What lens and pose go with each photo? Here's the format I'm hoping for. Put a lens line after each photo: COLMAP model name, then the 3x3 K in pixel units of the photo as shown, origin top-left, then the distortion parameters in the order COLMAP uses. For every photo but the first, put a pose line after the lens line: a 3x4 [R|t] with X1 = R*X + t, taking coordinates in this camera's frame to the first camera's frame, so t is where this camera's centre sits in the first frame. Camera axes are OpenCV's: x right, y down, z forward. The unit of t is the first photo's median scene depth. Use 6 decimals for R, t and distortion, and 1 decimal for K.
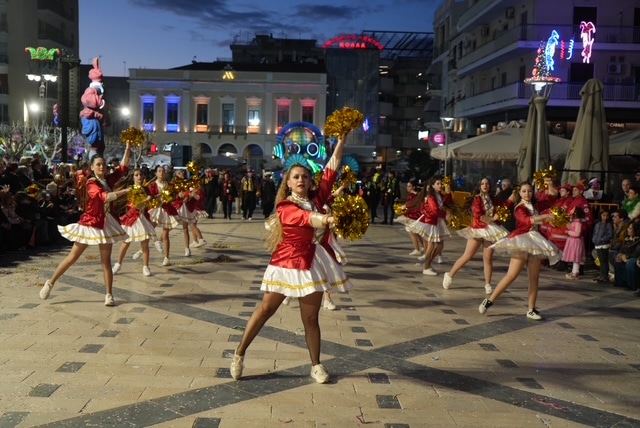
lens RADIAL K [[728.9, 0, 320.0], [0, 728.9, 214.0], [0, 0, 1]] dist [-0.010577, -0.011400]
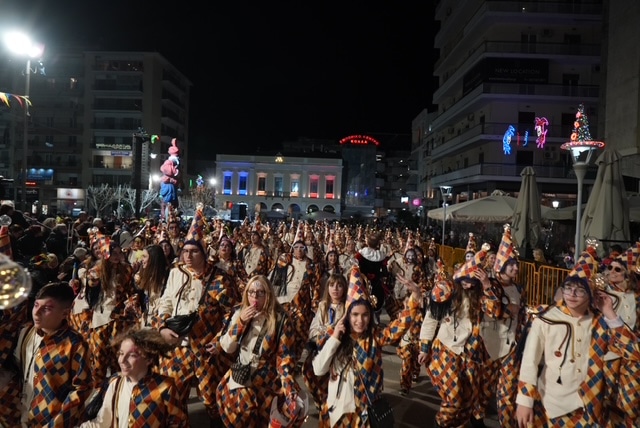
lens RADIAL K [[432.0, 0, 321.6], [0, 432.0, 208.6], [0, 0, 1]] dist [-0.020824, 0.004857]
pose [[0.999317, 0.017495, -0.032560, -0.004601], [-0.020177, 0.996265, -0.083955, -0.013532], [0.030970, 0.084554, 0.995937, 0.125536]]
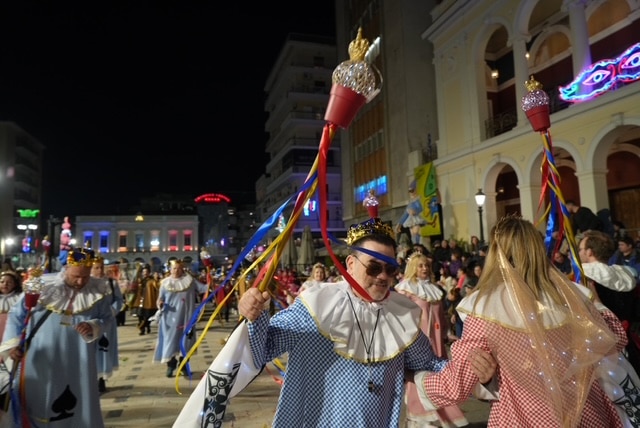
lens RADIAL K [[432.0, 0, 321.6], [0, 432.0, 208.6], [0, 0, 1]] dist [-0.020824, 0.004857]
pose [[0.960106, -0.024341, 0.278575, 0.008017], [0.077032, 0.980682, -0.179802, 0.006724], [-0.268817, 0.194088, 0.943434, -0.121928]]
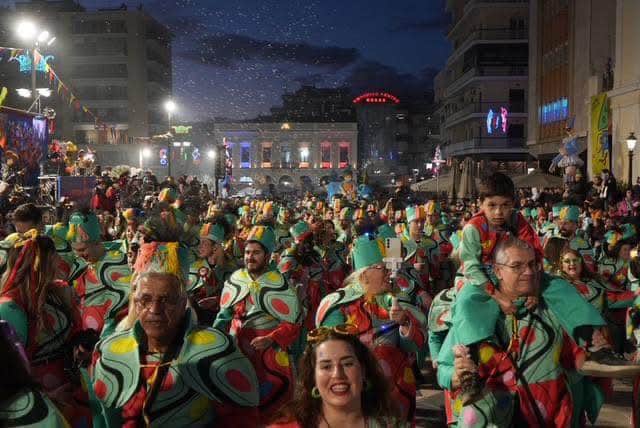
lens RADIAL K [[672.0, 0, 321.2], [0, 672.0, 231.7], [0, 0, 1]] dist [-0.065114, -0.012690]
pose [[0.998323, -0.018520, -0.054854, 0.009785], [0.018617, 0.999826, 0.001254, 0.011369], [0.054821, -0.002273, 0.998494, -0.357004]]
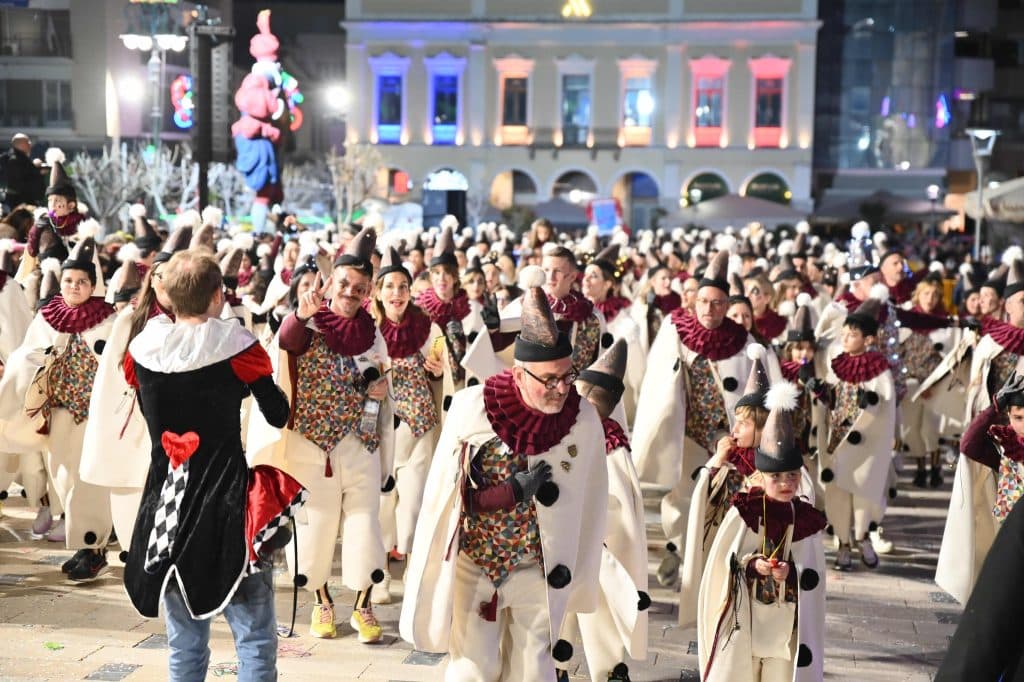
lens RADIAL K [[1927.1, 0, 512.0], [0, 1927.1, 341.0], [0, 0, 1]] dist [0.263796, 0.162921]
pose [[0.984544, 0.006691, -0.175012, 0.046028], [-0.006830, 0.999977, -0.000192, 0.002373], [0.175007, 0.001384, 0.984566, -0.139035]]
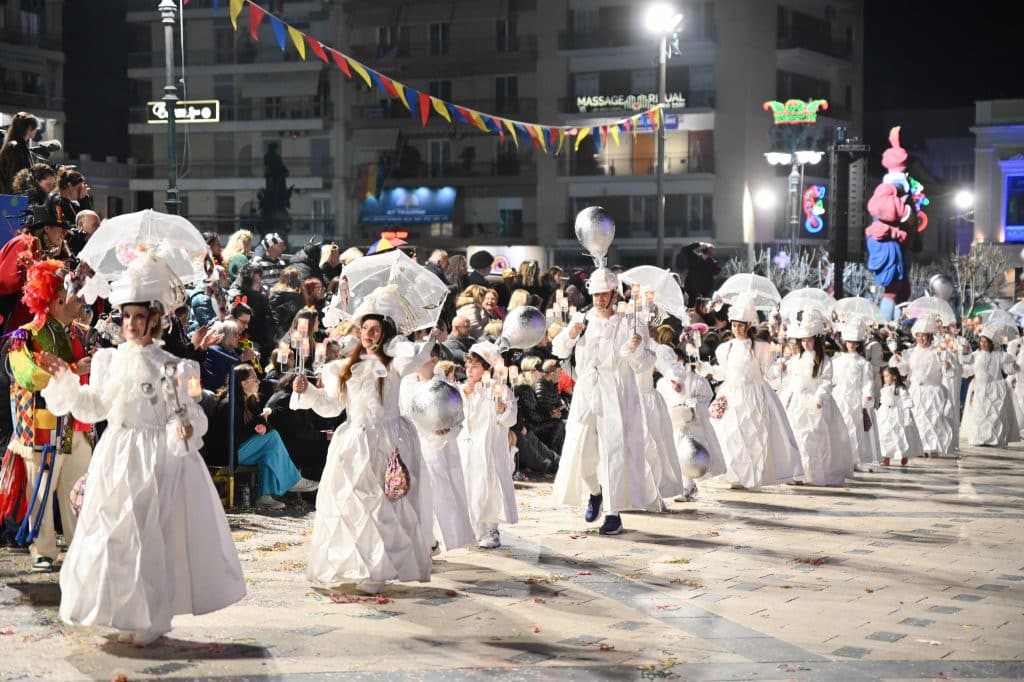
lens RADIAL K [[1927.1, 0, 512.0], [0, 1927.1, 341.0], [0, 0, 1]] dist [0.263796, 0.162921]
pose [[0.880820, -0.000600, -0.473451, 0.070519], [-0.025553, 0.998481, -0.048806, 0.012258], [0.472762, 0.055087, 0.879467, -0.223205]]
